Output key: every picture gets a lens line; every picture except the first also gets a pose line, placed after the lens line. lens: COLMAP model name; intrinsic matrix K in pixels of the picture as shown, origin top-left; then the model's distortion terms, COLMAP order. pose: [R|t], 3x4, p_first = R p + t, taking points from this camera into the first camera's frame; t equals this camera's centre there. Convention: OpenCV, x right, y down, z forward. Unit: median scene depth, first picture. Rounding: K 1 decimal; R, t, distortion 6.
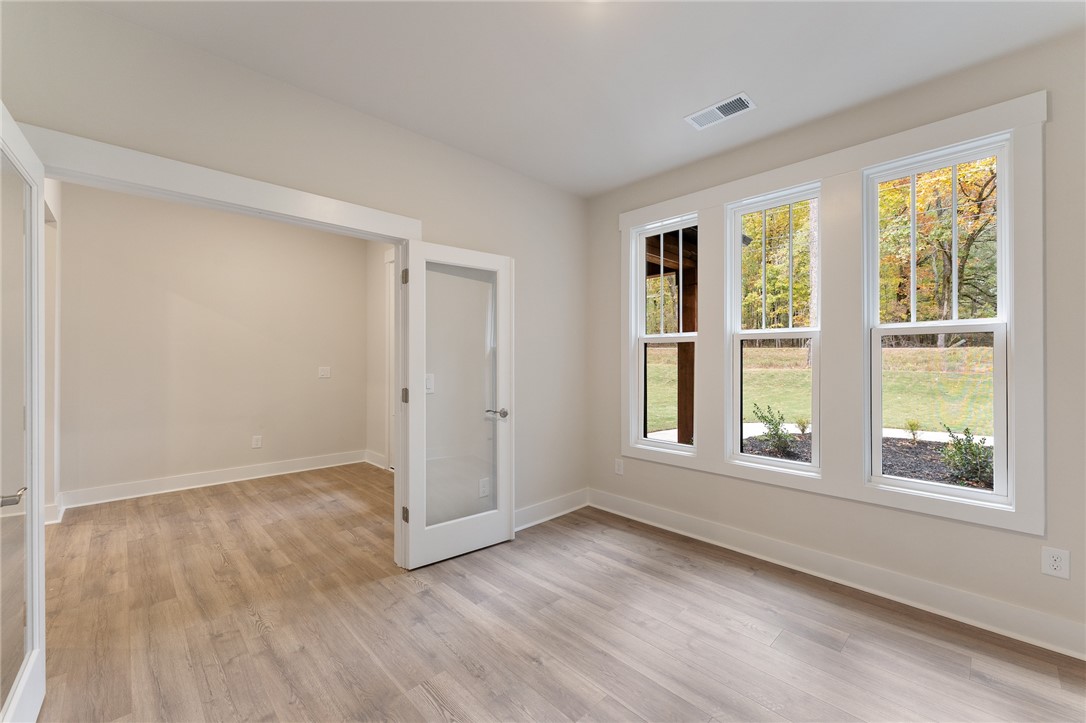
lens RADIAL K [[434.1, 0, 547.2], [0, 434.1, 355.8], [0, 0, 1]] dist [0.001041, 0.000332]
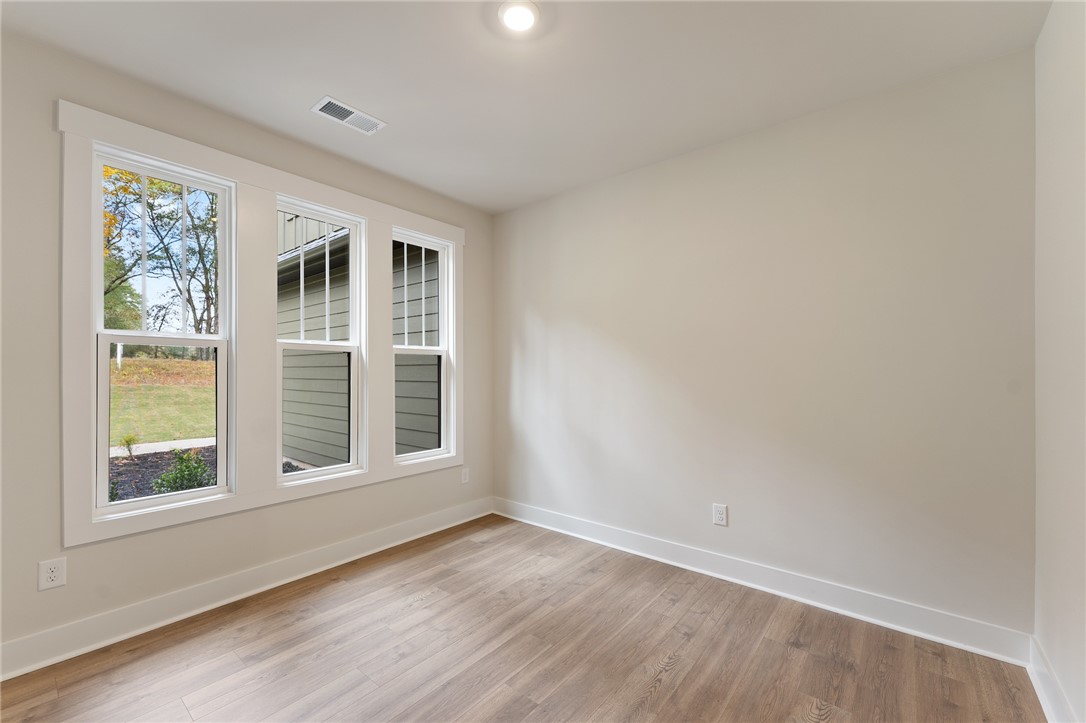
lens RADIAL K [[434.1, 0, 543.4], [0, 434.1, 366.7], [0, 0, 1]] dist [0.001041, 0.000332]
pose [[-0.103734, 0.010956, 0.994545, -0.571640], [-0.011288, 0.999862, -0.012192, 0.004189], [-0.994541, -0.012491, -0.103596, 0.615303]]
